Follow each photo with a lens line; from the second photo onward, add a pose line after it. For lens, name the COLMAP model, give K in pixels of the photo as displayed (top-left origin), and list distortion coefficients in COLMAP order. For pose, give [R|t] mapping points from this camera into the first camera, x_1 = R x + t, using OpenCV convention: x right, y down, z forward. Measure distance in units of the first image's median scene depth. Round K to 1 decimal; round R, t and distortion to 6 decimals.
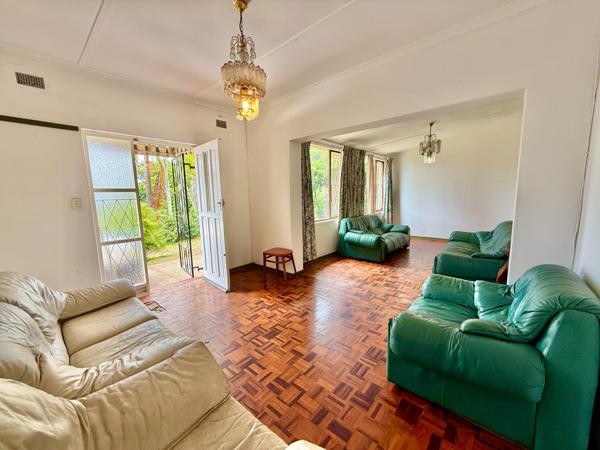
lens RADIAL K [[238.0, 0, 299.6], [0, 238.0, 225.4], [0, 0, 1]] dist [0.002692, 0.000210]
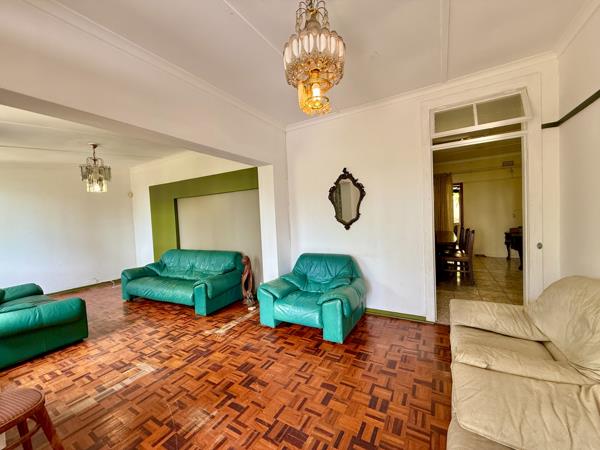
lens RADIAL K [[238.0, 0, 299.7], [0, 238.0, 225.1], [0, 0, 1]] dist [0.002692, 0.000210]
pose [[-0.168742, -0.006429, 0.985639, -0.574418], [0.178553, 0.983235, 0.036981, -0.093408], [-0.969353, 0.182229, -0.164766, 0.760811]]
